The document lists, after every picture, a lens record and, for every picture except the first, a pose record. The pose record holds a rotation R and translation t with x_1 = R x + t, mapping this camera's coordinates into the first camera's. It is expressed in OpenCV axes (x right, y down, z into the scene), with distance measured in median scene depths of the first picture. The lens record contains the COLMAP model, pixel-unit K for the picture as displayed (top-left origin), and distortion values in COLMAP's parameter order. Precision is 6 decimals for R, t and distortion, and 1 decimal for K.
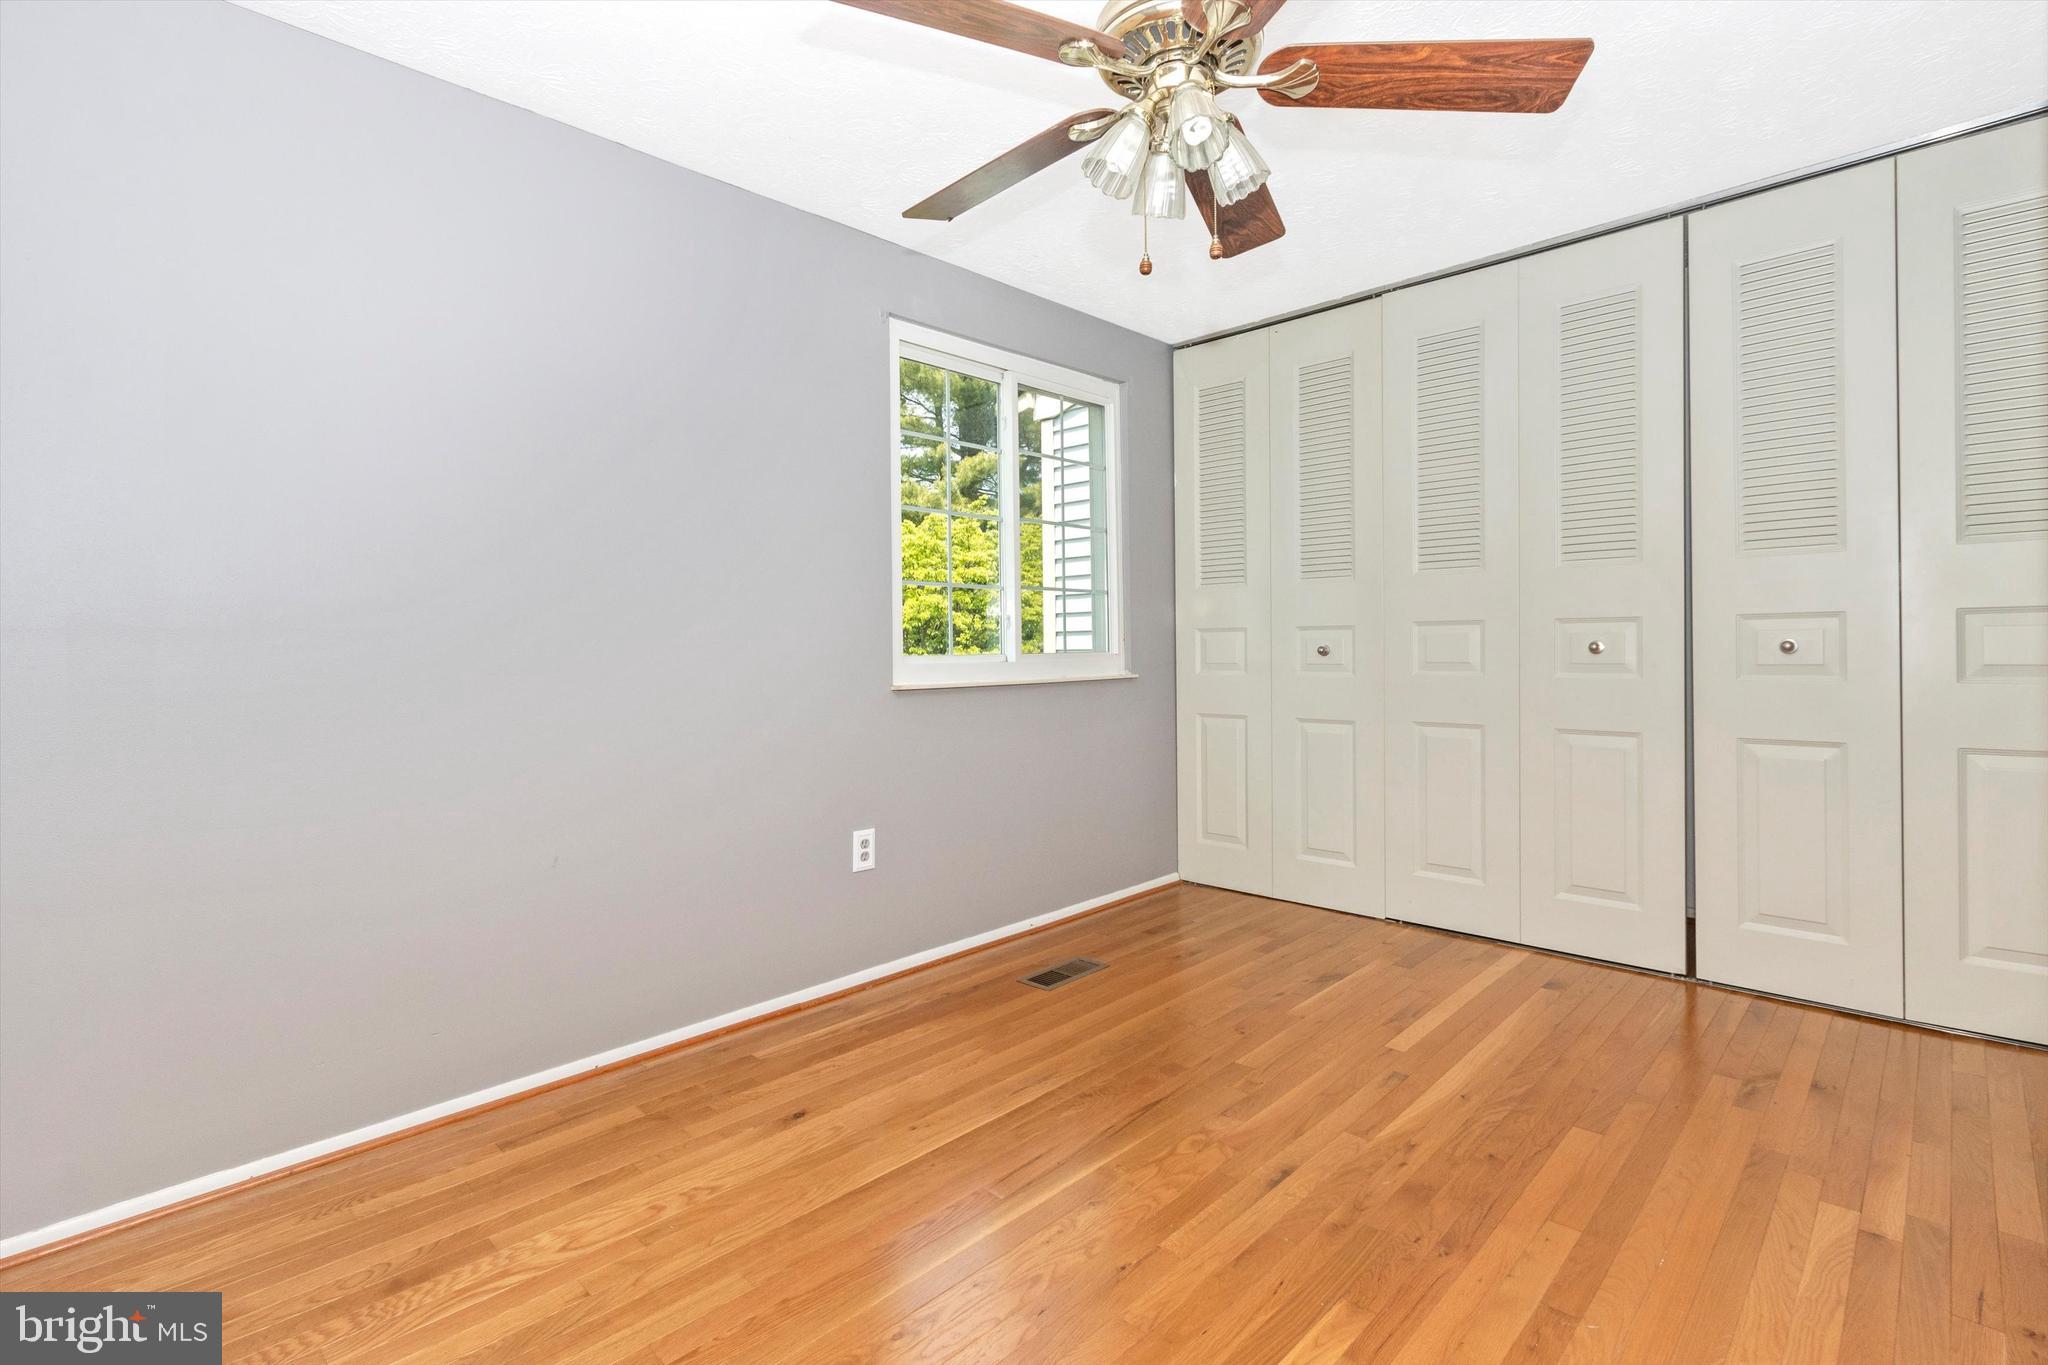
lens RADIAL K [[940.0, 0, 1022.4], [0, 940.0, 658.3], [0, 0, 1]] dist [-0.004112, -0.000752]
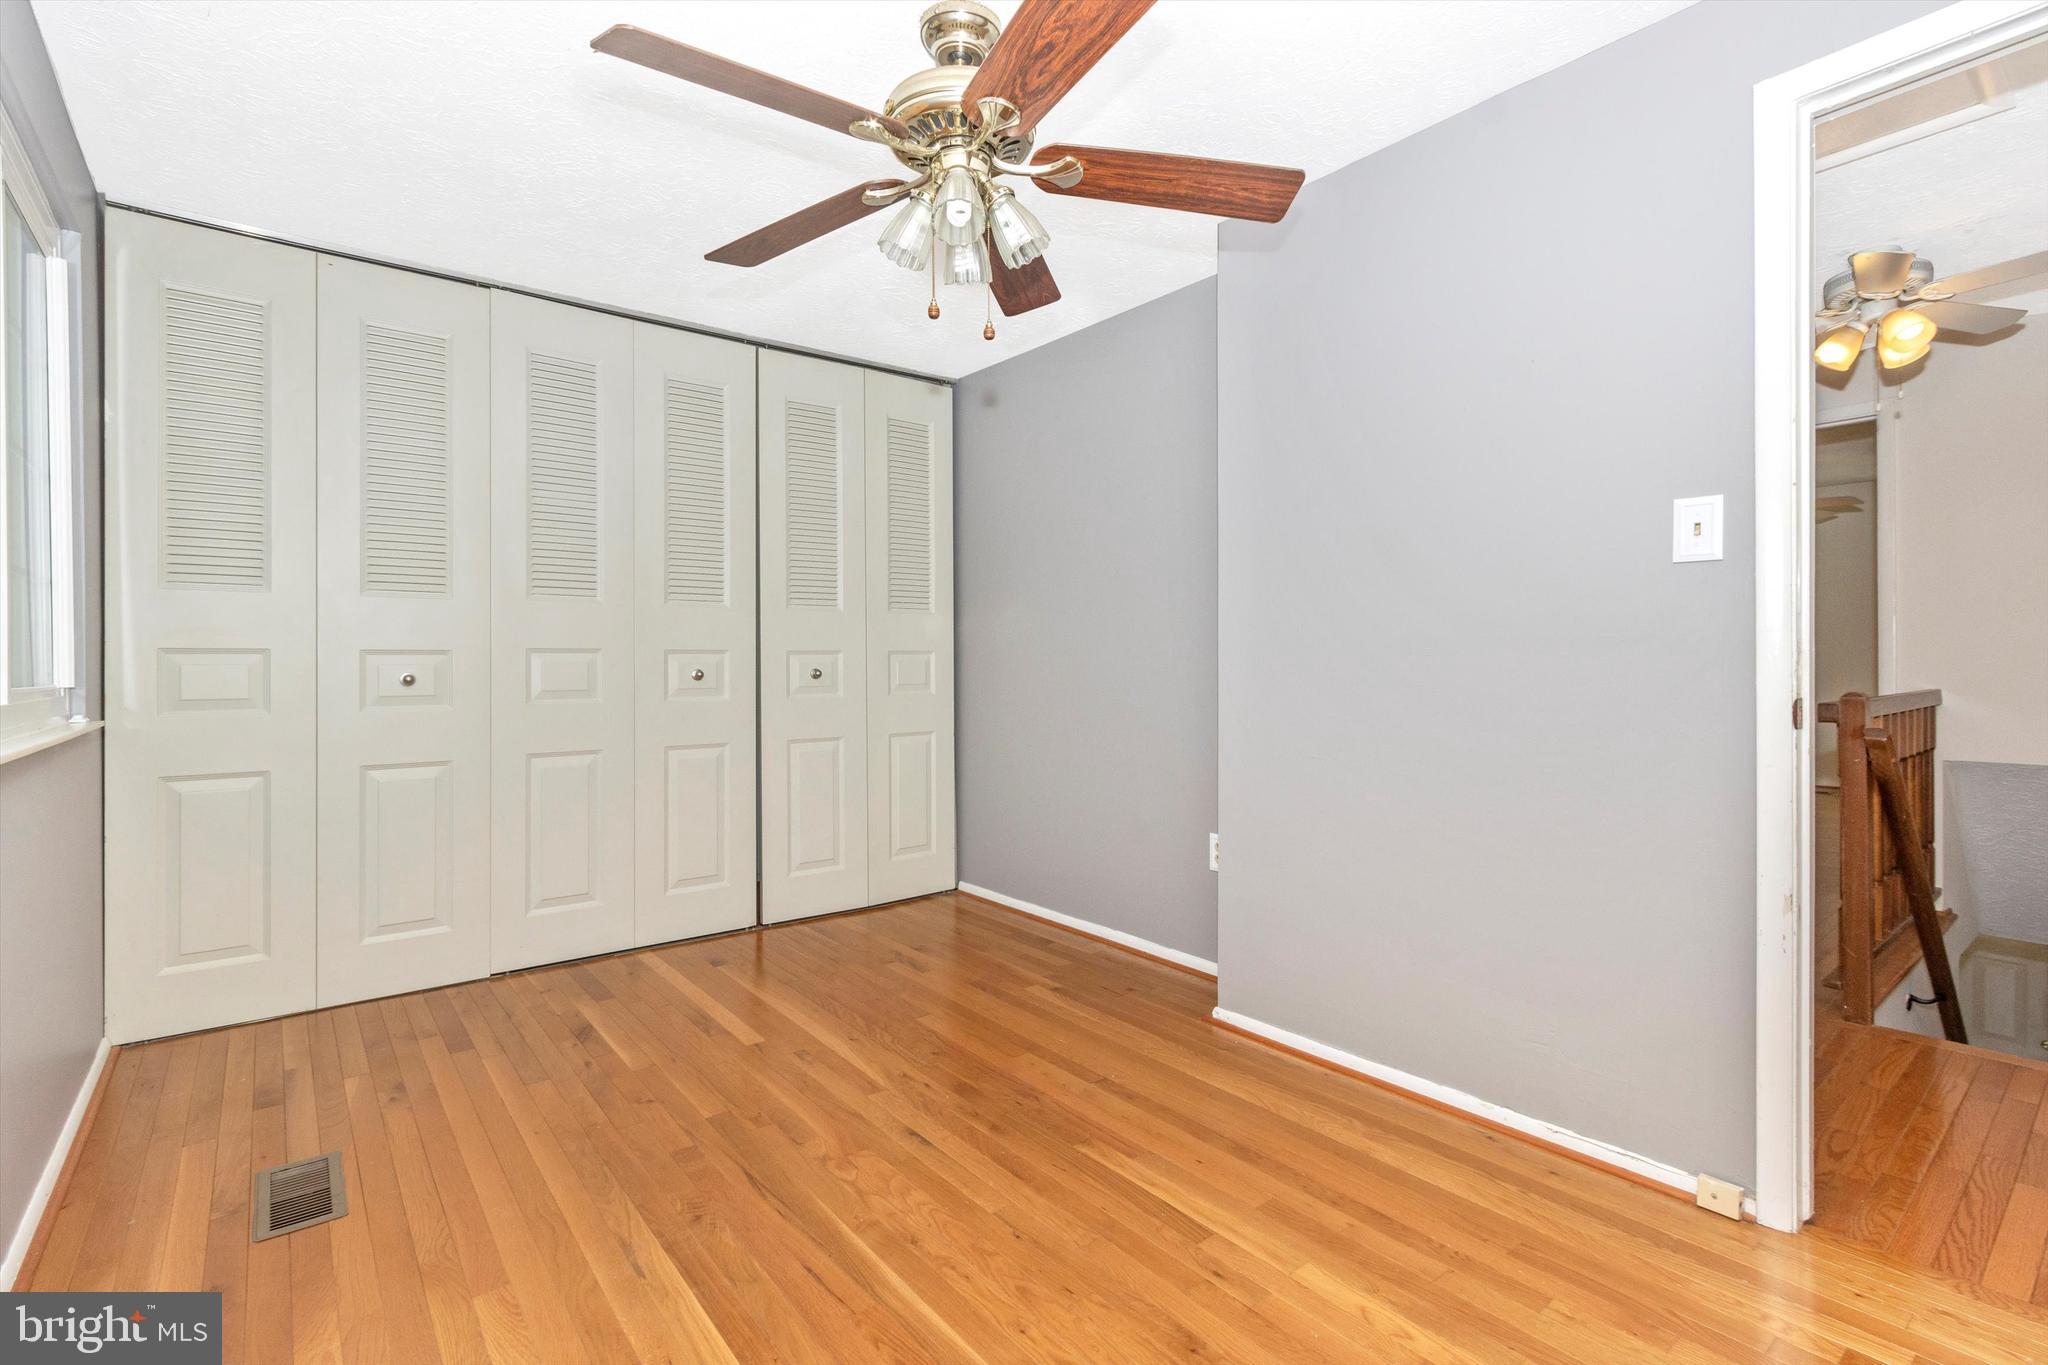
lens RADIAL K [[954.0, 0, 976.5], [0, 954.0, 677.6], [0, 0, 1]] dist [-0.007515, 0.000052]
pose [[0.146972, -0.001045, 0.989140, -0.589890], [0.018168, 0.999834, -0.001644, 0.000419], [-0.988974, 0.018212, 0.146966, 0.520064]]
